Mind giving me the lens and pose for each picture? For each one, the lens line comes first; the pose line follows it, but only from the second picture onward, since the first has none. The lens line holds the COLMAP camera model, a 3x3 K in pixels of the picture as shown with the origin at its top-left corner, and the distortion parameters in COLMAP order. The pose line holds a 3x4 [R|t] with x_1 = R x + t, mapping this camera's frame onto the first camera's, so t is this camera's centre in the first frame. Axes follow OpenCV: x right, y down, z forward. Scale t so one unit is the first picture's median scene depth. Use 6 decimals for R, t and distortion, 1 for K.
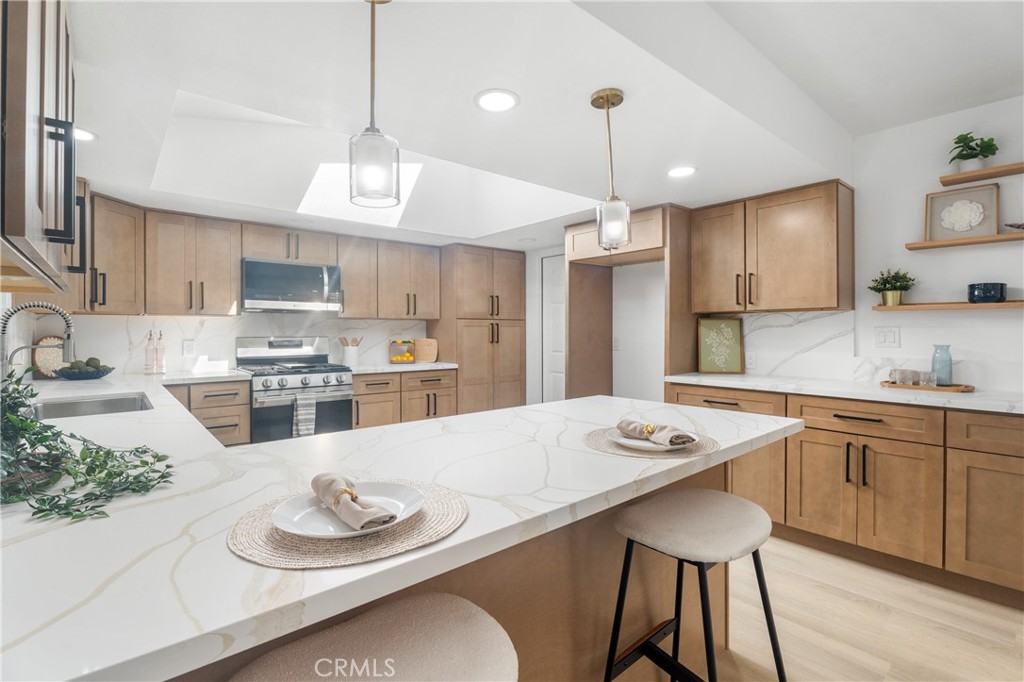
lens RADIAL K [[456.8, 0, 517.9], [0, 456.8, 336.3], [0, 0, 1]] dist [-0.001342, 0.000479]
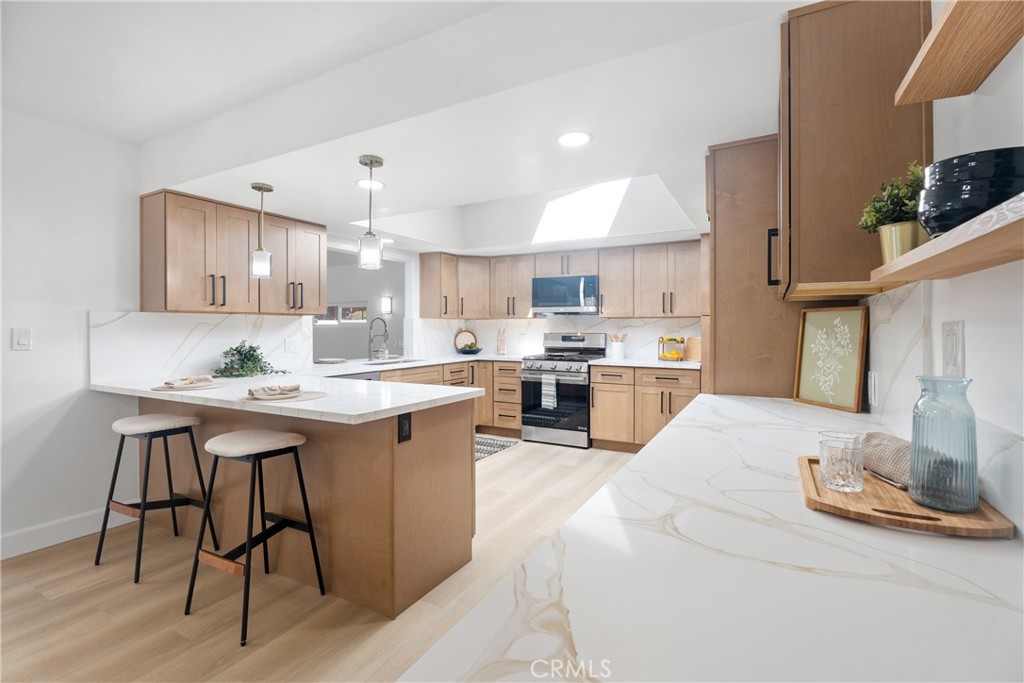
lens RADIAL K [[456.8, 0, 525.8], [0, 456.8, 327.8], [0, 0, 1]] dist [-0.001342, 0.000479]
pose [[0.376932, 0.000473, -0.926241, 0.685892], [-0.011407, 0.999926, -0.004131, -0.006888], [0.926171, 0.012122, 0.376910, 0.386384]]
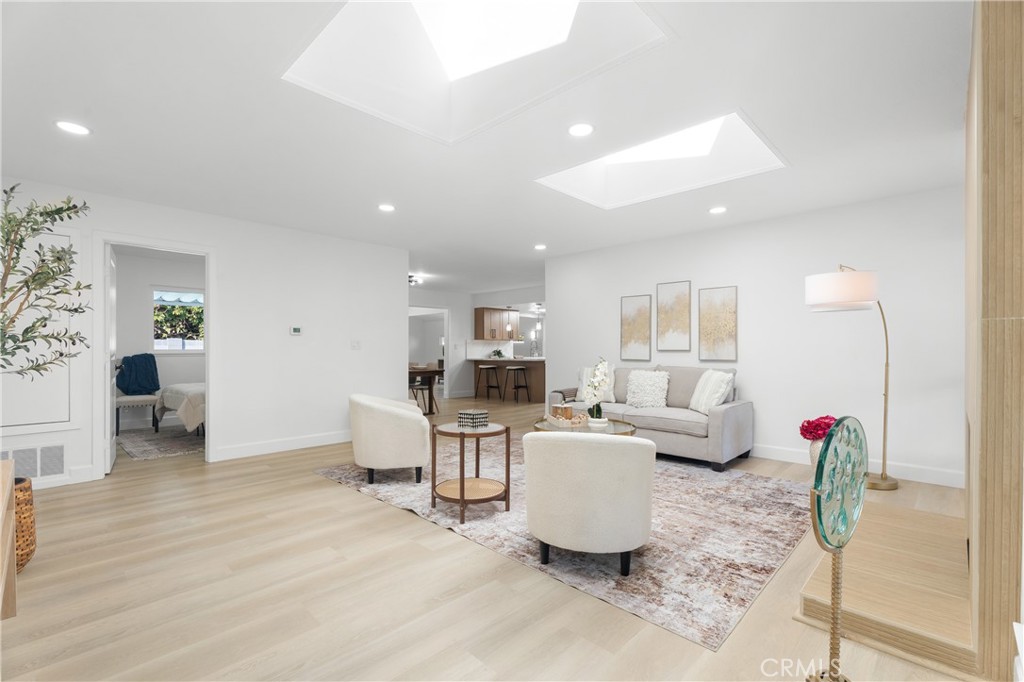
lens RADIAL K [[456.8, 0, 509.1], [0, 456.8, 351.3], [0, 0, 1]] dist [-0.001342, 0.000479]
pose [[0.089490, 0.005140, -0.995974, 2.588172], [-0.016799, 0.999852, 0.003651, 0.029864], [0.995846, 0.016405, 0.089563, 0.027377]]
